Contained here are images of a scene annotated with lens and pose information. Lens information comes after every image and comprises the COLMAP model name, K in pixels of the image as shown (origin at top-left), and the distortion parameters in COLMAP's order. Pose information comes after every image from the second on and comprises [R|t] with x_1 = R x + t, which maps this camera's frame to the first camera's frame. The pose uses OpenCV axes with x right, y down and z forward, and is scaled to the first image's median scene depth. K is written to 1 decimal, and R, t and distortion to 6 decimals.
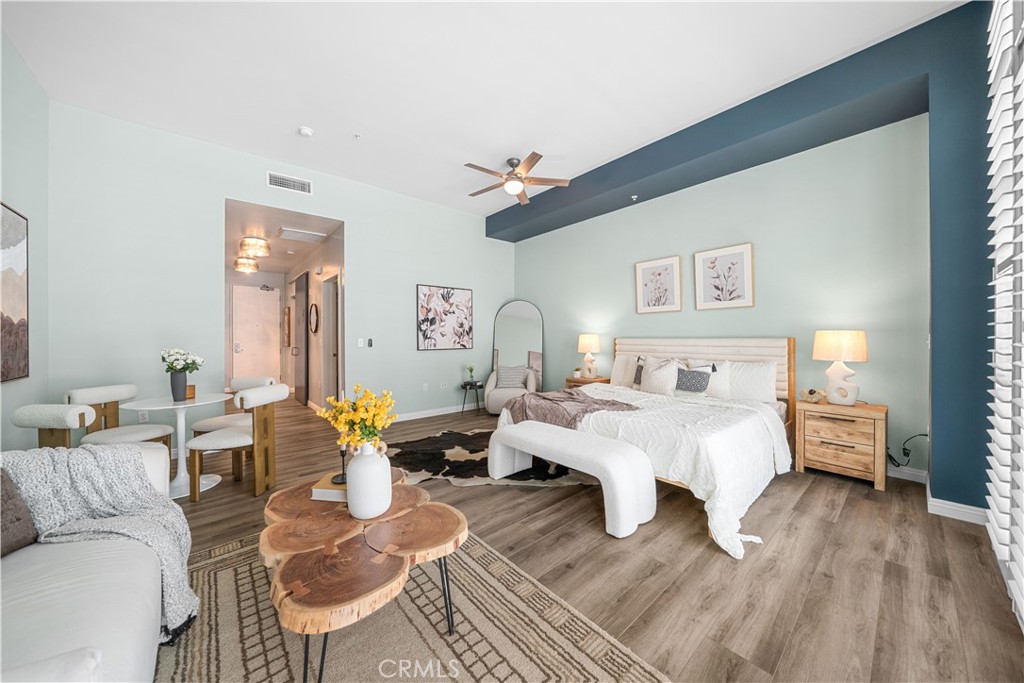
lens RADIAL K [[351.5, 0, 507.8], [0, 351.5, 340.0], [0, 0, 1]] dist [-0.005822, 0.000048]
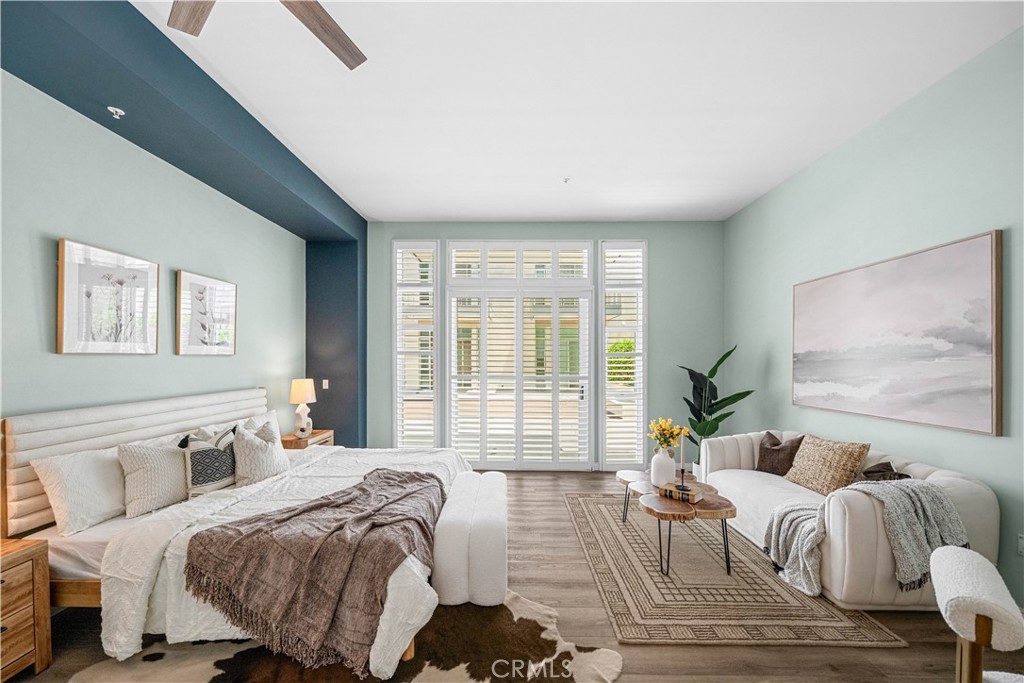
lens RADIAL K [[351.5, 0, 507.1], [0, 351.5, 361.3], [0, 0, 1]] dist [-0.005822, 0.000048]
pose [[-0.747912, 0.002159, 0.663794, -0.295833], [0.010000, 0.999918, 0.008016, -0.056558], [-0.663722, 0.012633, -0.747873, 0.855986]]
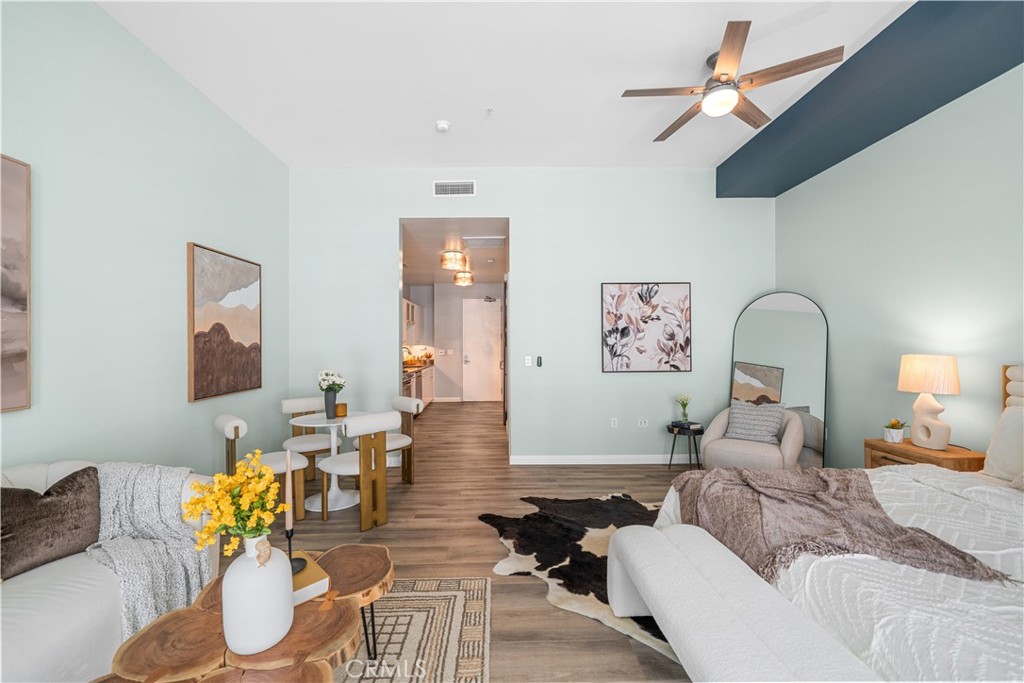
lens RADIAL K [[414.5, 0, 505.6], [0, 414.5, 343.6], [0, 0, 1]] dist [0.000845, -0.000450]
pose [[0.769720, -0.001942, -0.638379, 0.145060], [-0.002772, 0.999976, -0.006384, -0.024525], [0.638376, 0.006683, 0.769696, 0.198217]]
